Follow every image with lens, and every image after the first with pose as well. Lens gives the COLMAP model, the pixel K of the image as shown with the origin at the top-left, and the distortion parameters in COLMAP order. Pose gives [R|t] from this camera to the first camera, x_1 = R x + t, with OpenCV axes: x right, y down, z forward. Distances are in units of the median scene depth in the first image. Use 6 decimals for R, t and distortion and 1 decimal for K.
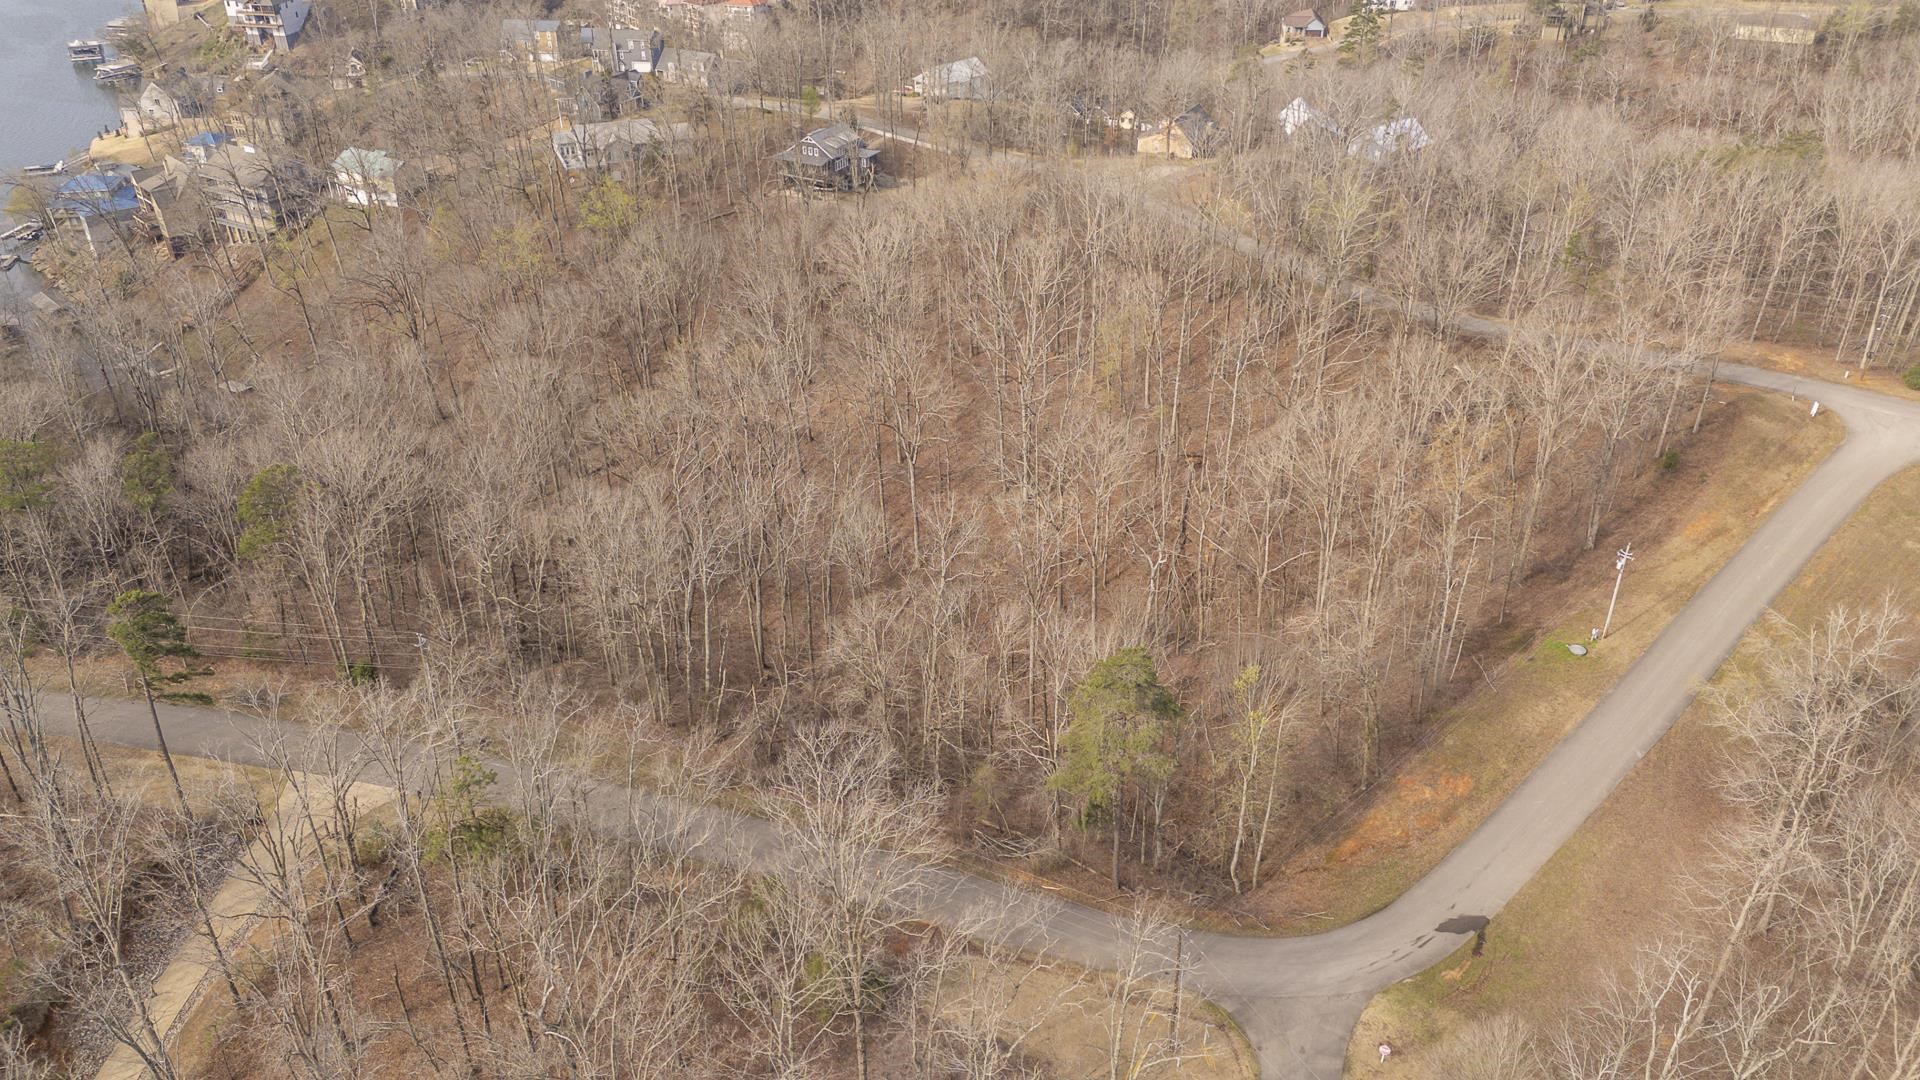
lens RADIAL K [[1405.8, 0, 966.2], [0, 1405.8, 536.1], [0, 0, 1]] dist [0.078167, -0.078710]
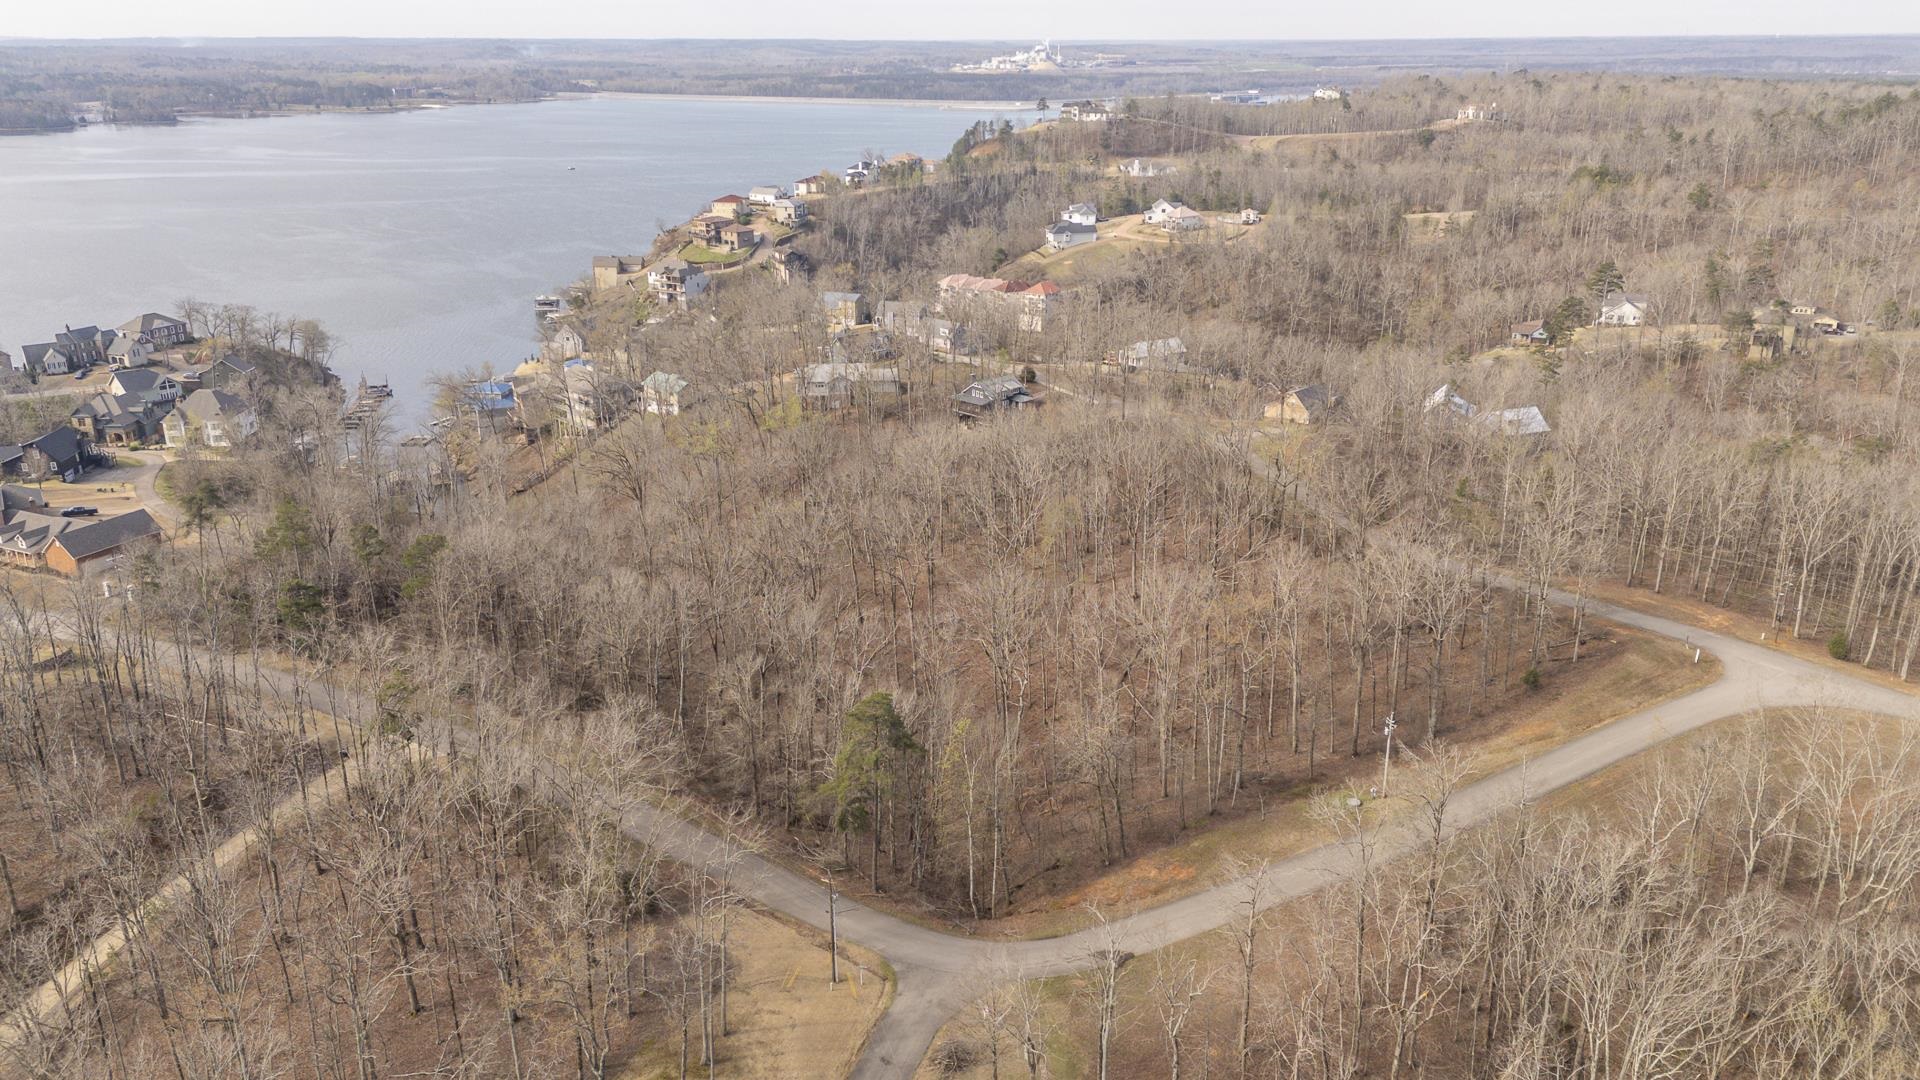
lens RADIAL K [[1405.8, 0, 966.2], [0, 1405.8, 536.1], [0, 0, 1]] dist [0.078167, -0.078710]
pose [[0.955857, 0.098543, -0.276816, 0.363624], [-0.151809, 0.972232, -0.178099, 0.105648], [0.251579, 0.212260, 0.944274, -0.198622]]
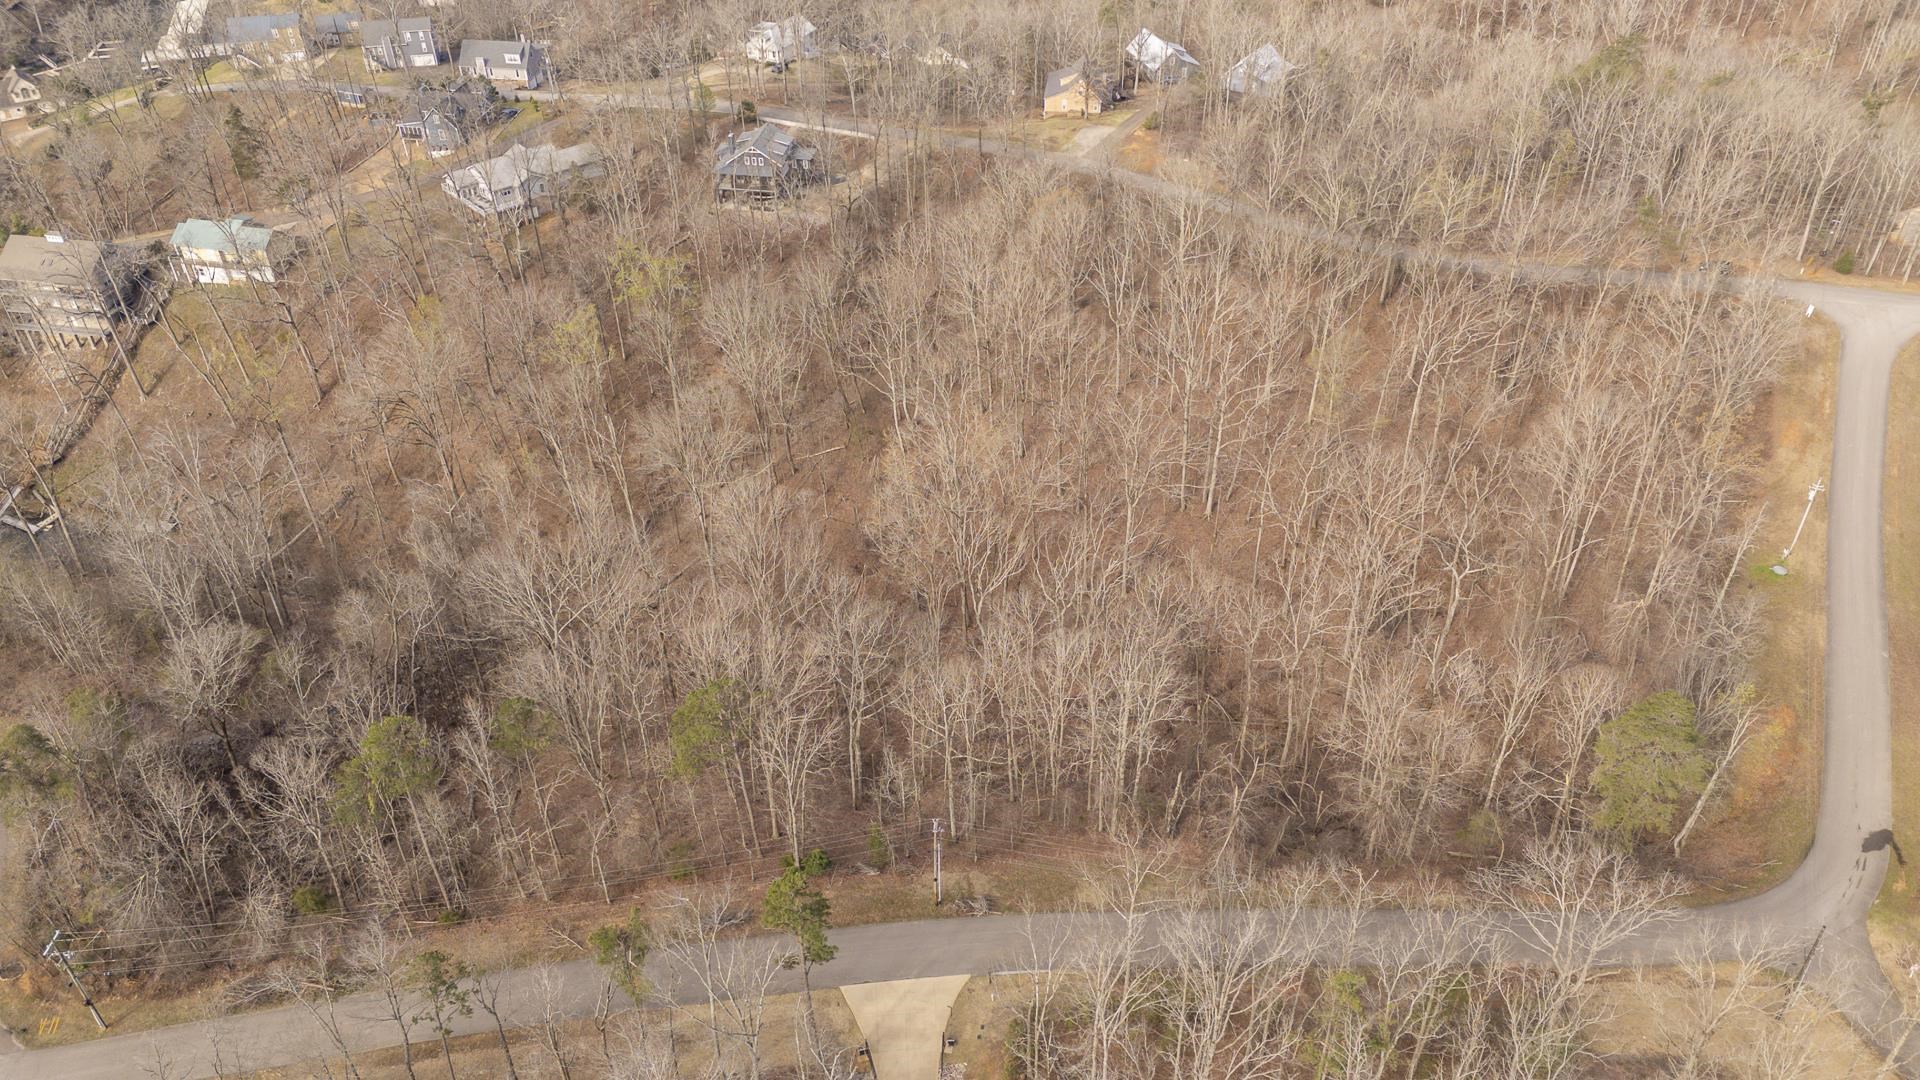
lens RADIAL K [[1405.8, 0, 966.2], [0, 1405.8, 536.1], [0, 0, 1]] dist [0.078167, -0.078710]
pose [[0.941923, -0.206156, 0.265106, -0.448788], [0.179053, 0.976133, 0.122901, -0.186266], [-0.284115, -0.068296, 0.956355, 0.043512]]
